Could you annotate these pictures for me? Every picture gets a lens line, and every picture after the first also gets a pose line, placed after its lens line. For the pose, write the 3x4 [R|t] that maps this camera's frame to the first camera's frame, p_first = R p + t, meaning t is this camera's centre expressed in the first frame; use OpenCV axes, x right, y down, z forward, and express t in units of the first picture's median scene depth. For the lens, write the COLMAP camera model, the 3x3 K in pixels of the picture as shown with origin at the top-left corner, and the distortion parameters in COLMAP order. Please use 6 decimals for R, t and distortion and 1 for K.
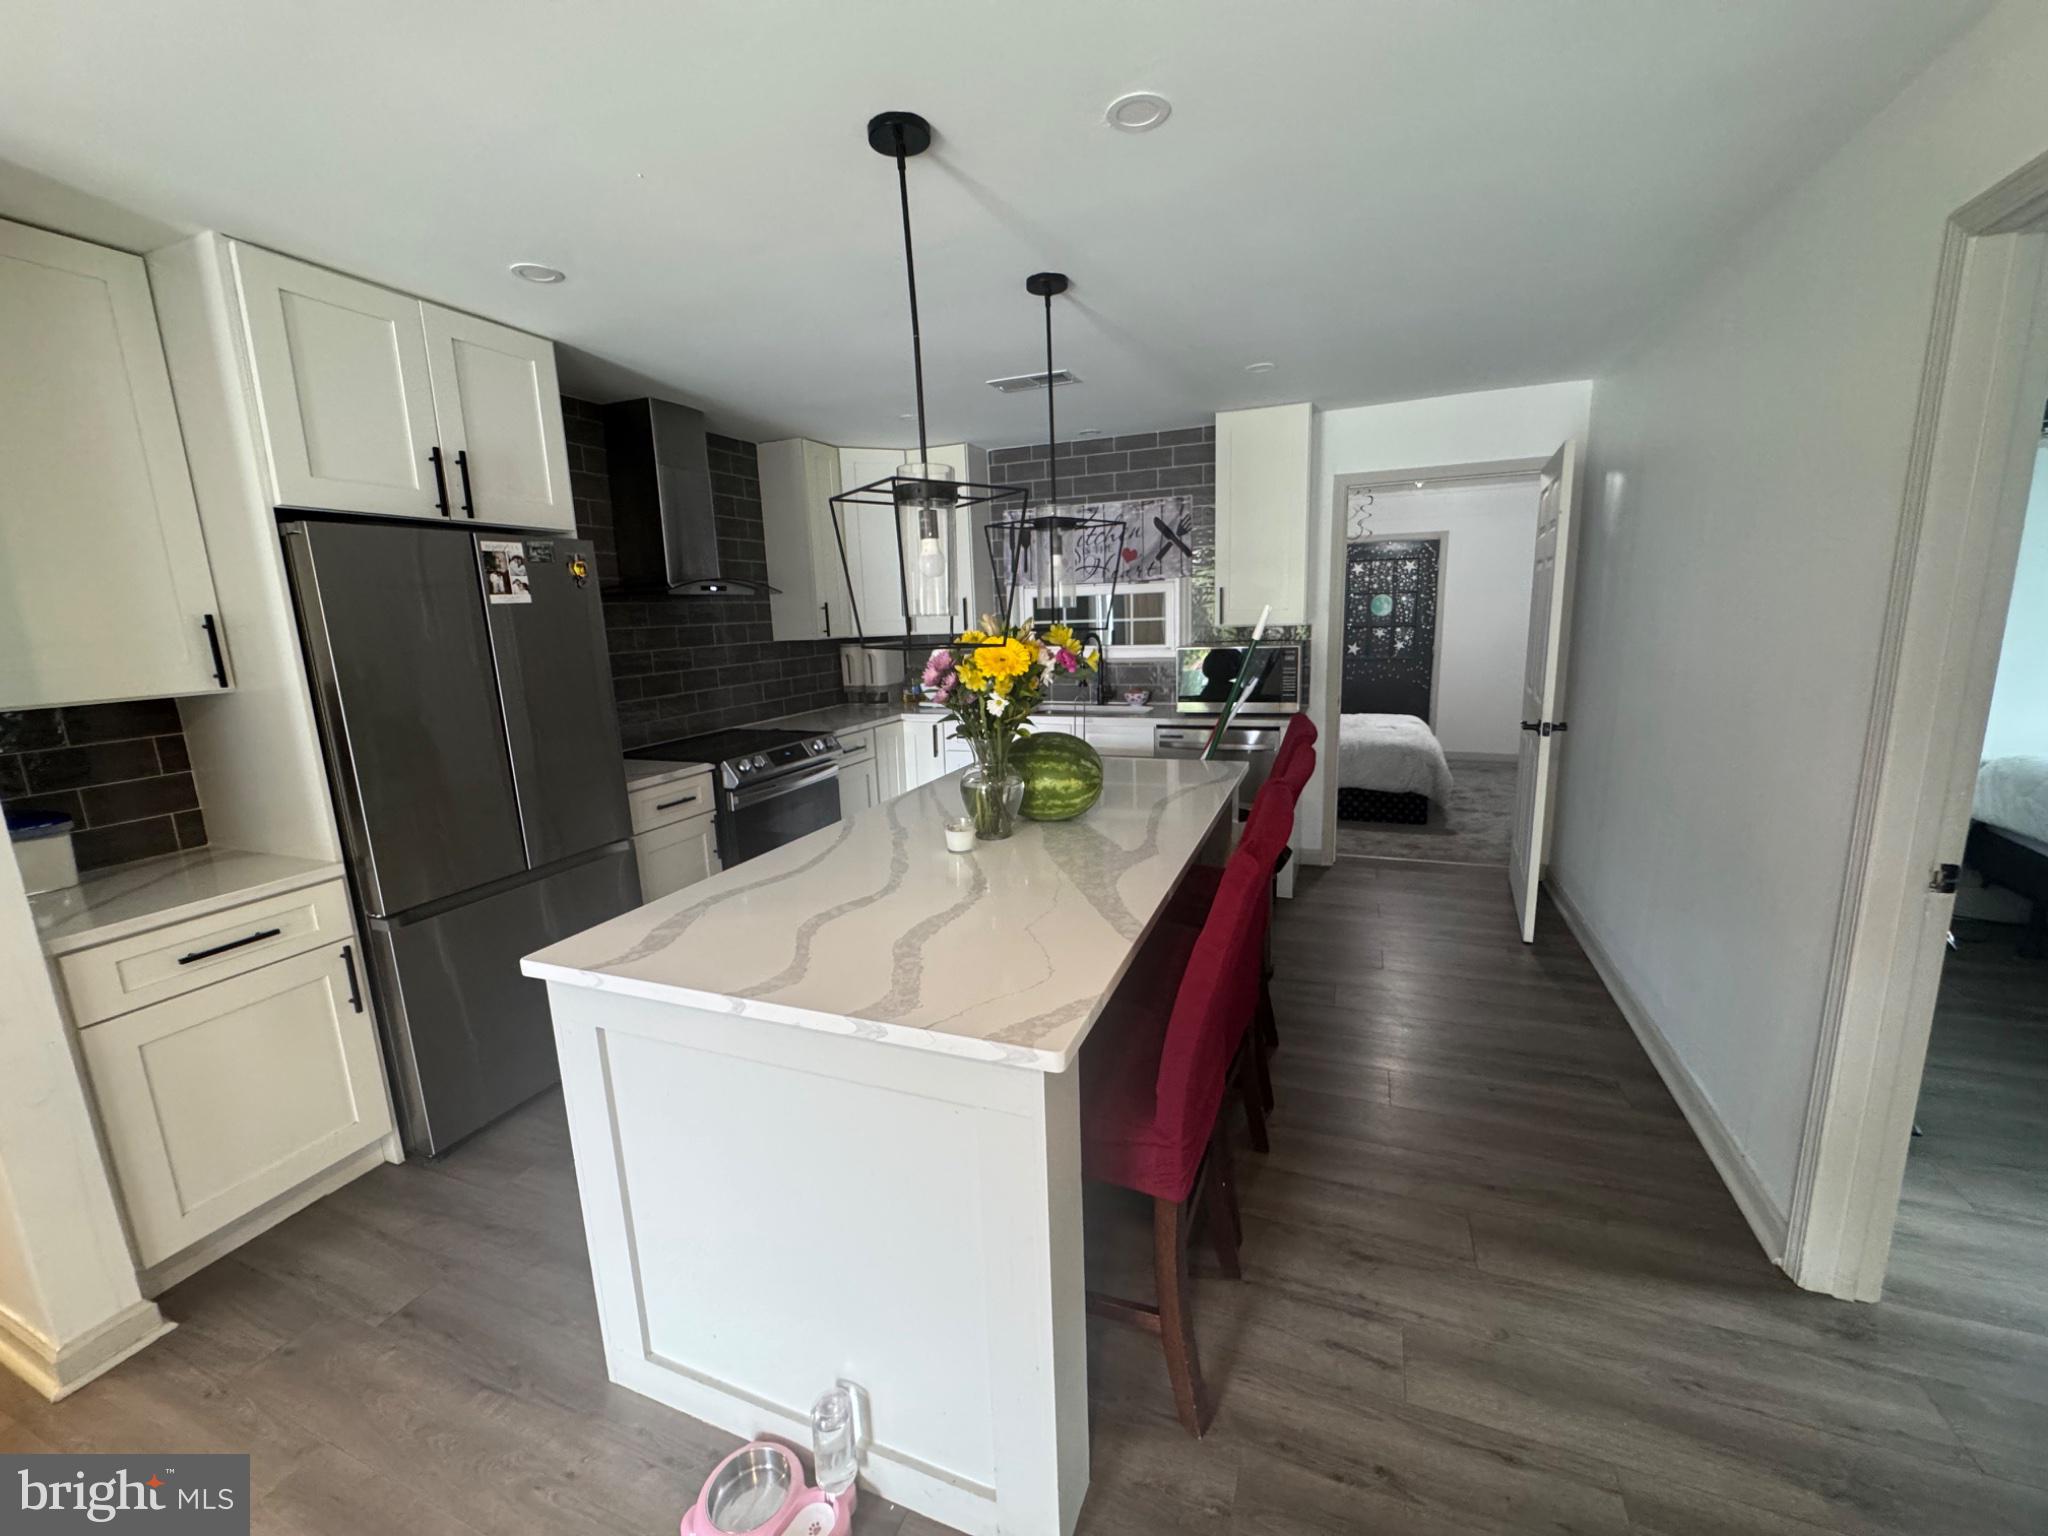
lens RADIAL K [[822.4, 0, 1025.9], [0, 822.4, 761.9], [0, 0, 1]] dist [-0.004556, 0.000979]
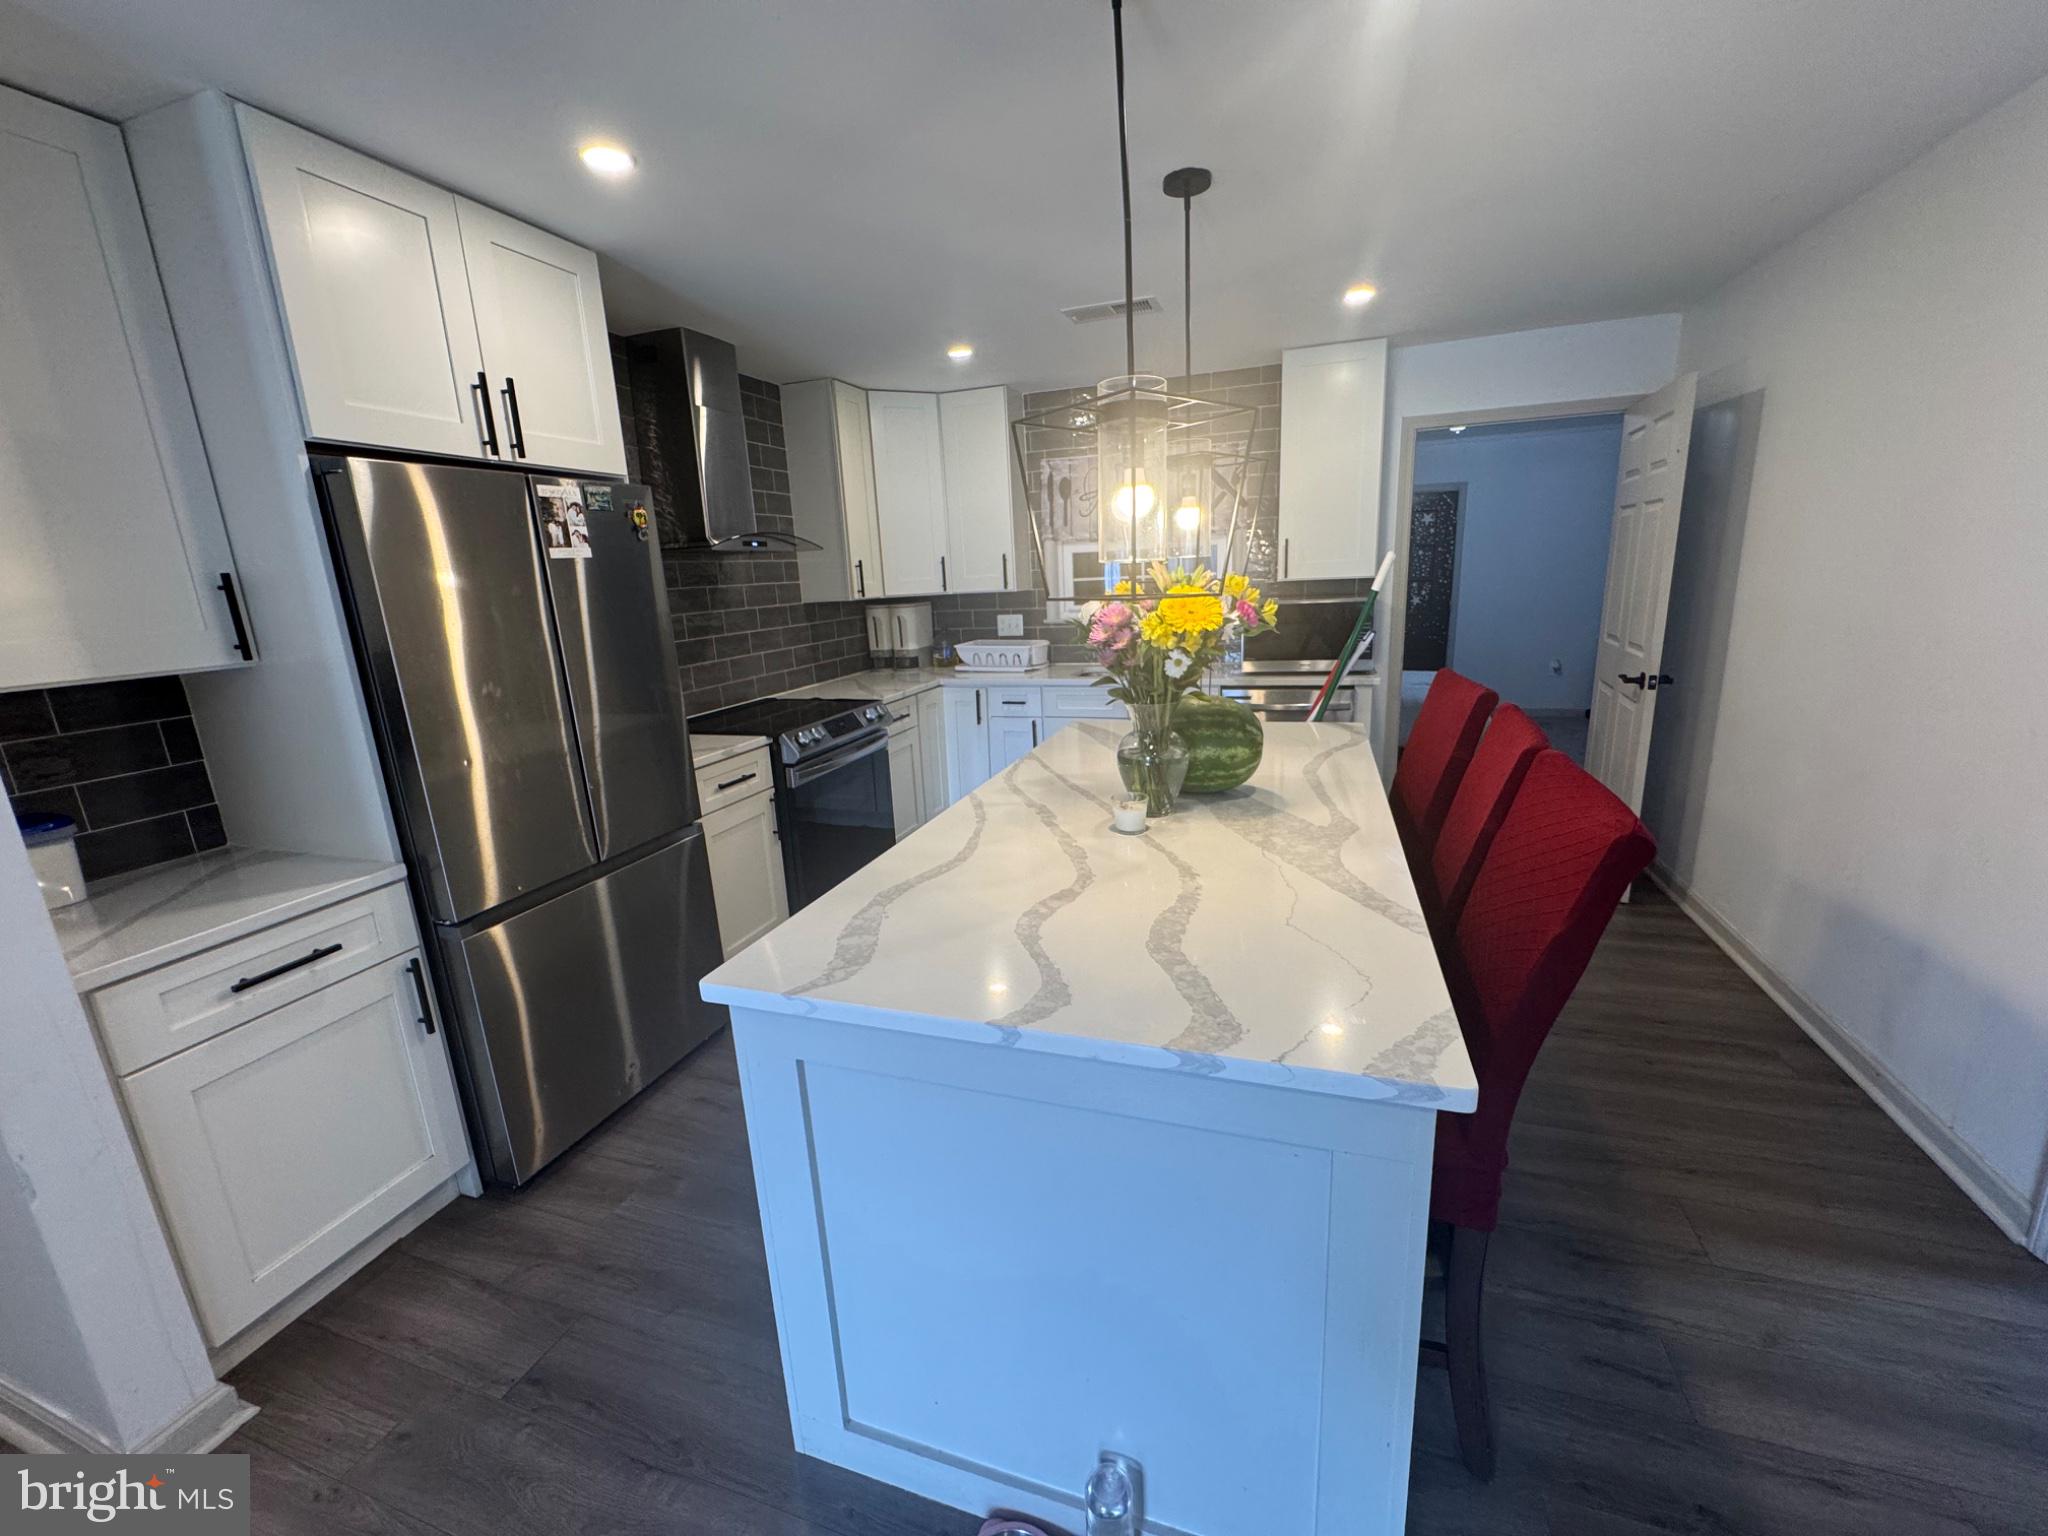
lens RADIAL K [[822.4, 0, 1026.4], [0, 822.4, 762.4], [0, 0, 1]] dist [-0.004556, 0.000979]
pose [[0.998647, -0.023351, 0.046457, -0.204133], [0.021275, 0.998775, 0.044676, -0.006575], [-0.047443, -0.043627, 0.997921, 0.107921]]
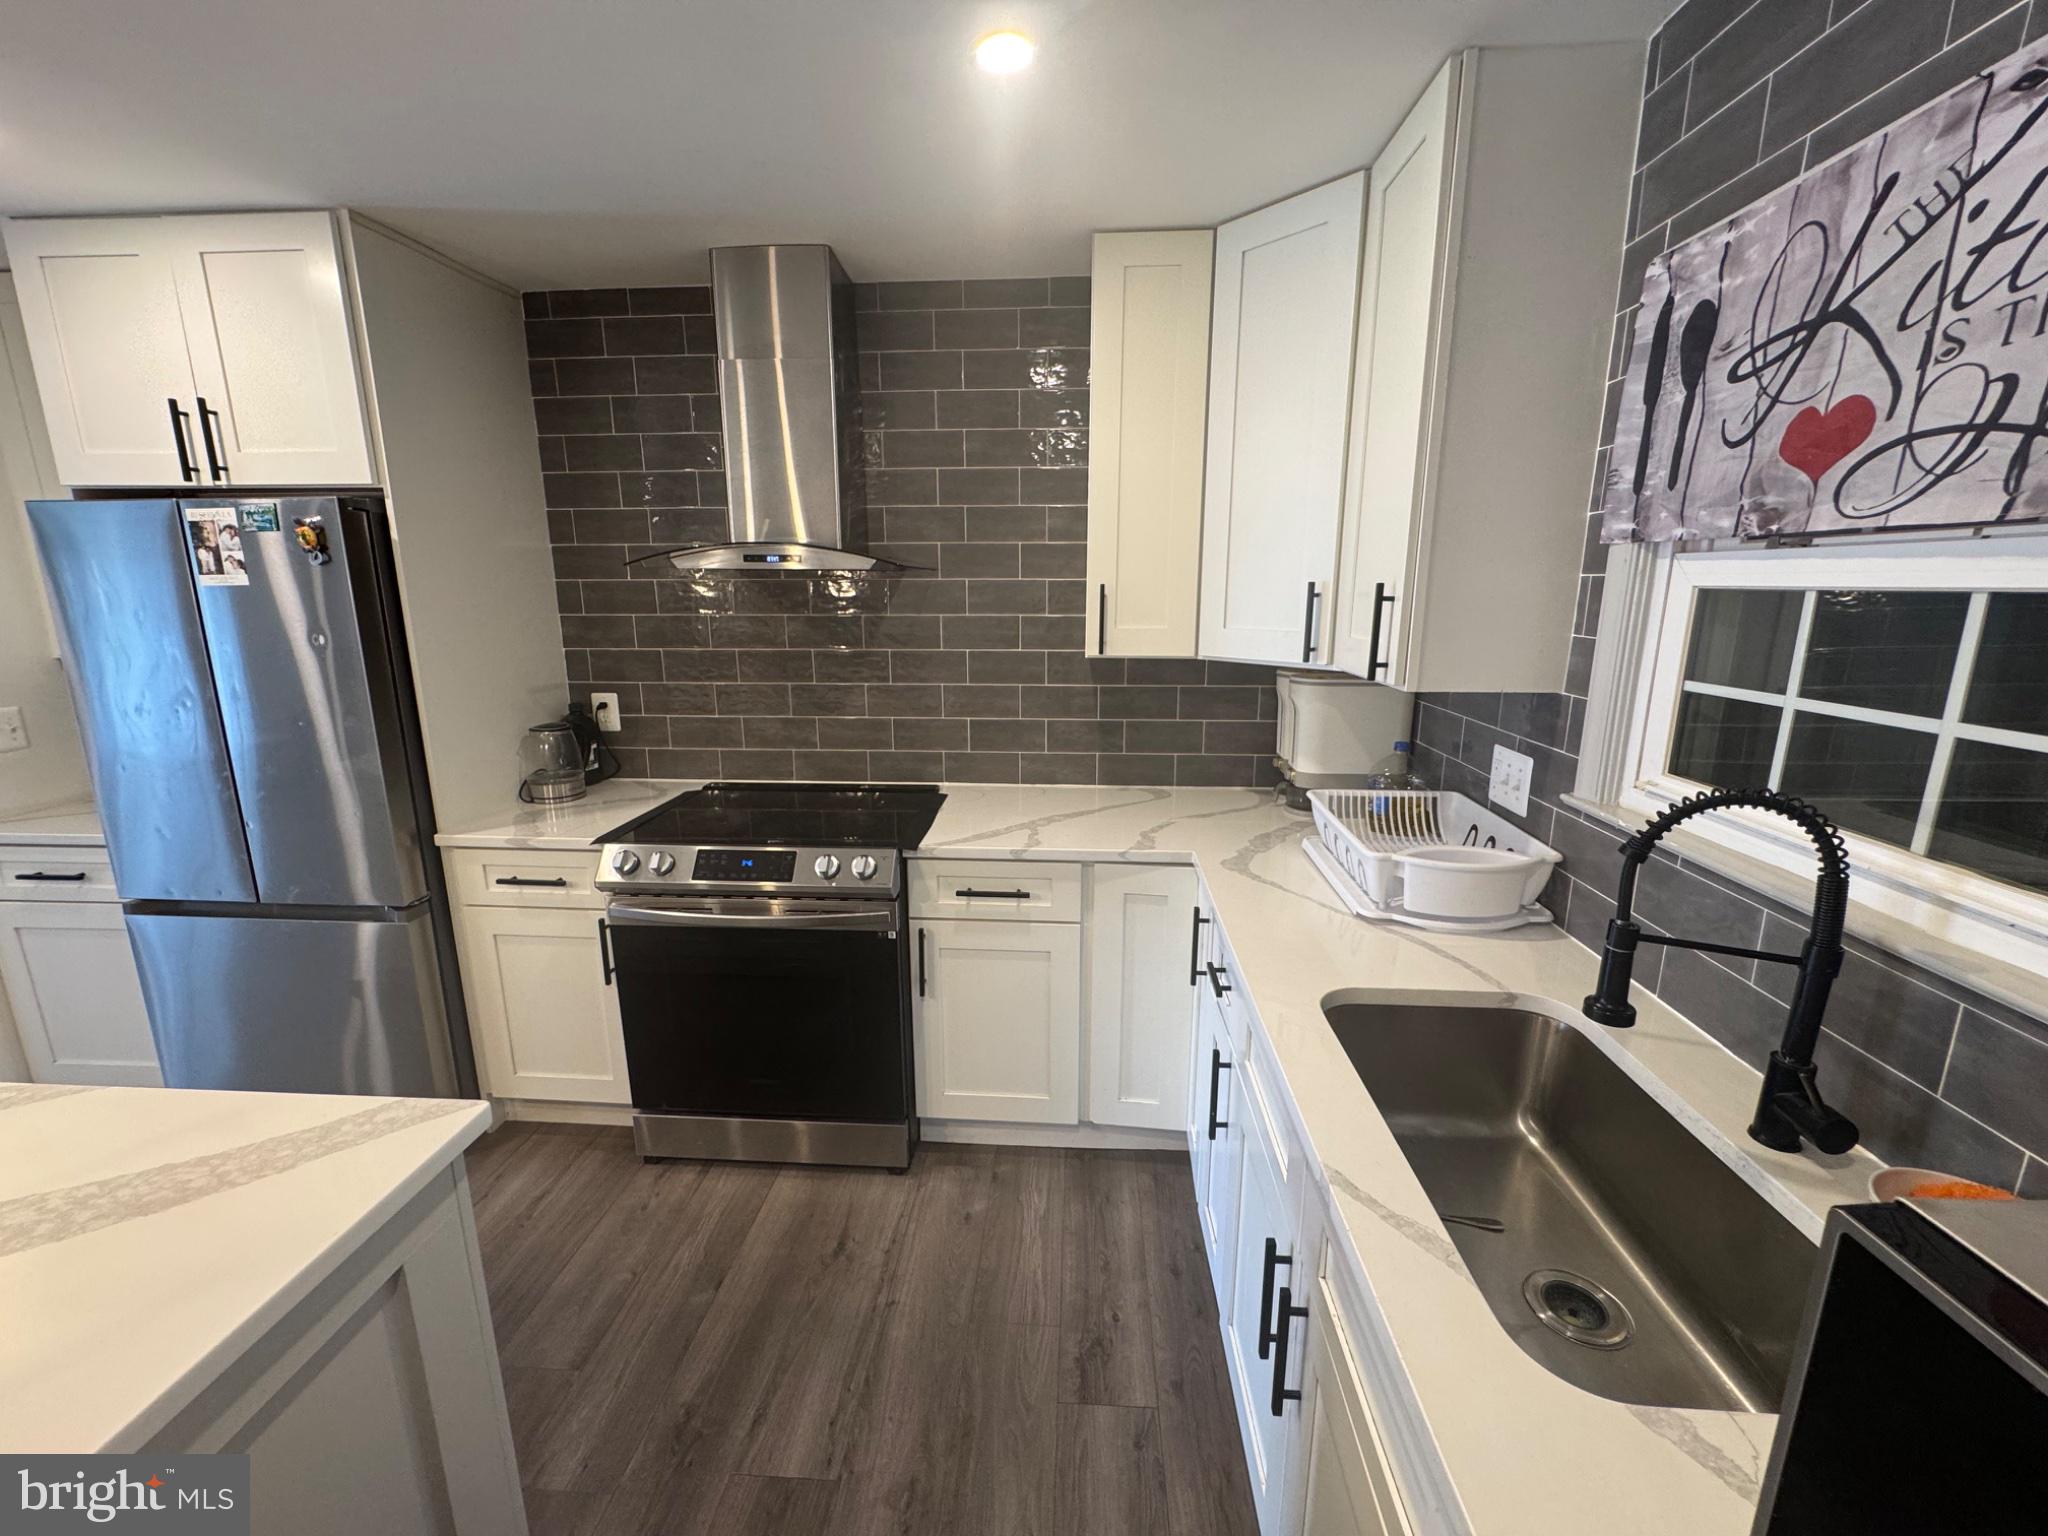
lens RADIAL K [[822.4, 0, 1026.2], [0, 822.4, 762.3], [0, 0, 1]] dist [-0.004556, 0.000979]
pose [[0.308121, 0.234228, -0.922062, 0.413777], [-0.184213, 0.965563, 0.183721, -0.338123], [0.933342, 0.113247, 0.340658, 1.570435]]
